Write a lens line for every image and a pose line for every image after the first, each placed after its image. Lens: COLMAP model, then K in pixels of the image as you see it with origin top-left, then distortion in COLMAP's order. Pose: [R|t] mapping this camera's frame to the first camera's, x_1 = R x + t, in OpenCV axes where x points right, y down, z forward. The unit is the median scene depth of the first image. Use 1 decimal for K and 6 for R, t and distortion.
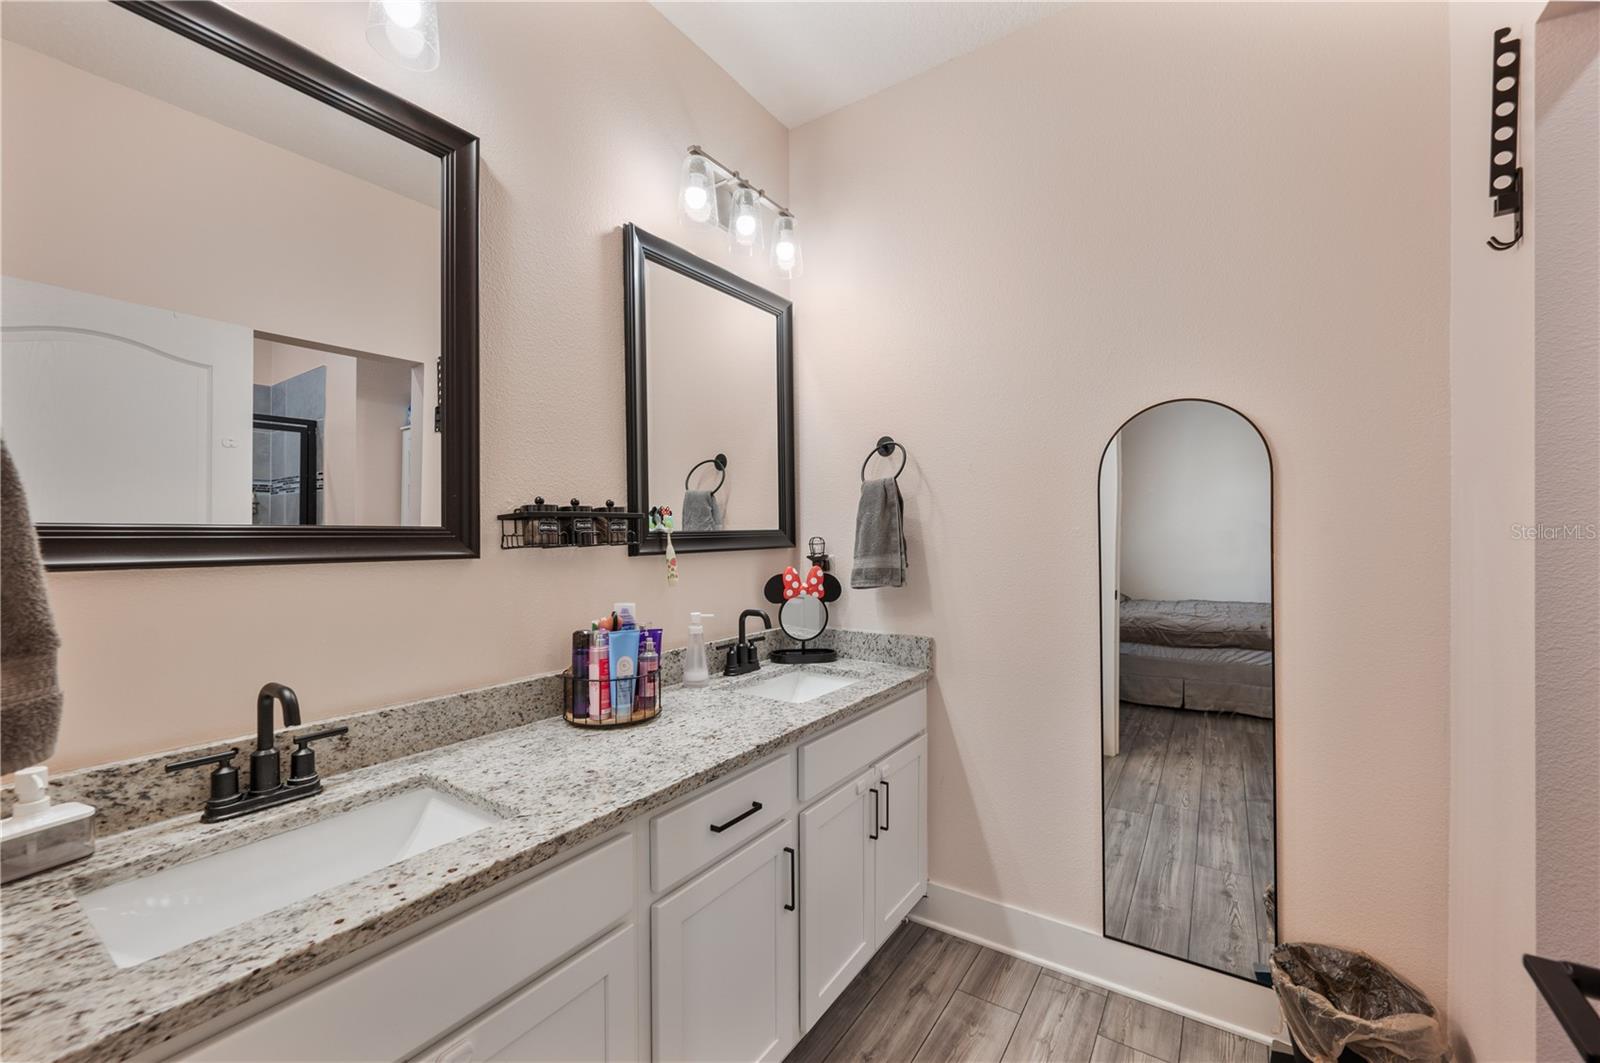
lens RADIAL K [[638.6, 0, 793.8], [0, 638.6, 532.2], [0, 0, 1]] dist [-0.000136, -0.000231]
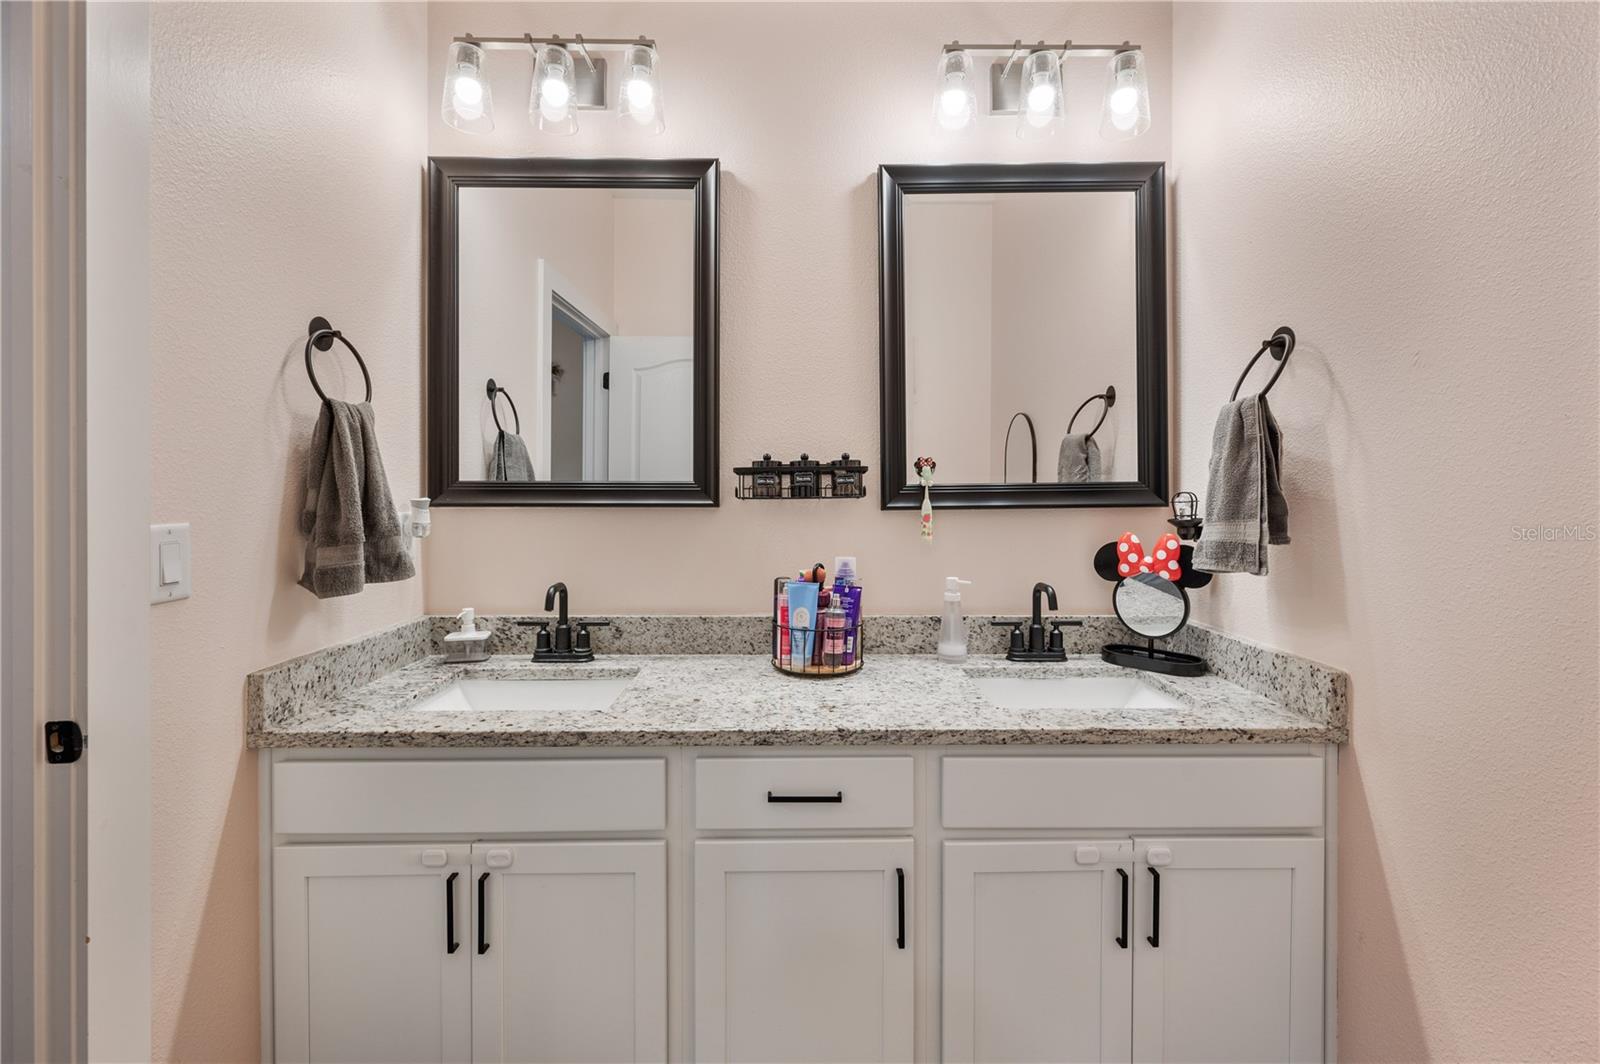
lens RADIAL K [[638.6, 0, 764.3], [0, 638.6, 489.5], [0, 0, 1]] dist [-0.000136, -0.000231]
pose [[0.575605, 0.003708, -0.817719, 0.449893], [0.000503, 0.999988, 0.004889, 0.001398], [0.817728, -0.003225, 0.575596, 0.311261]]
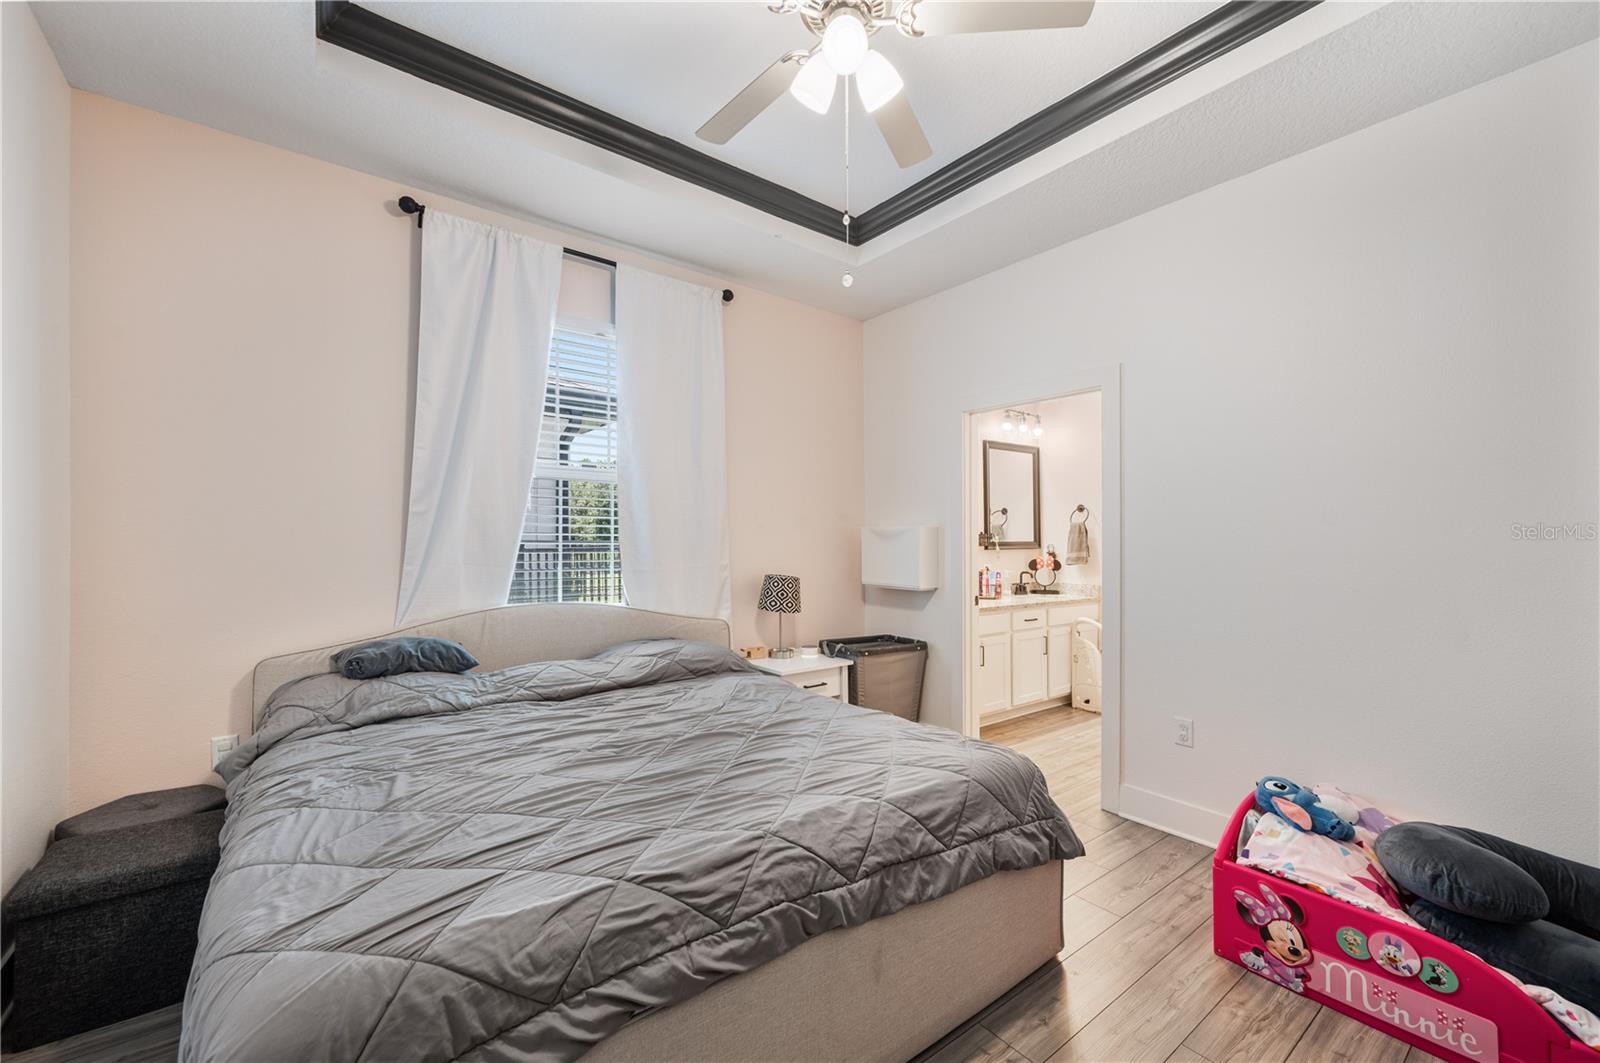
lens RADIAL K [[638.6, 0, 797.7], [0, 638.6, 523.1], [0, 0, 1]] dist [-0.000136, -0.000231]
pose [[0.951620, 0.005626, -0.307226, -0.179937], [-0.013914, 0.999596, -0.024795, -0.000455], [0.306962, 0.027870, 0.951314, -2.173190]]
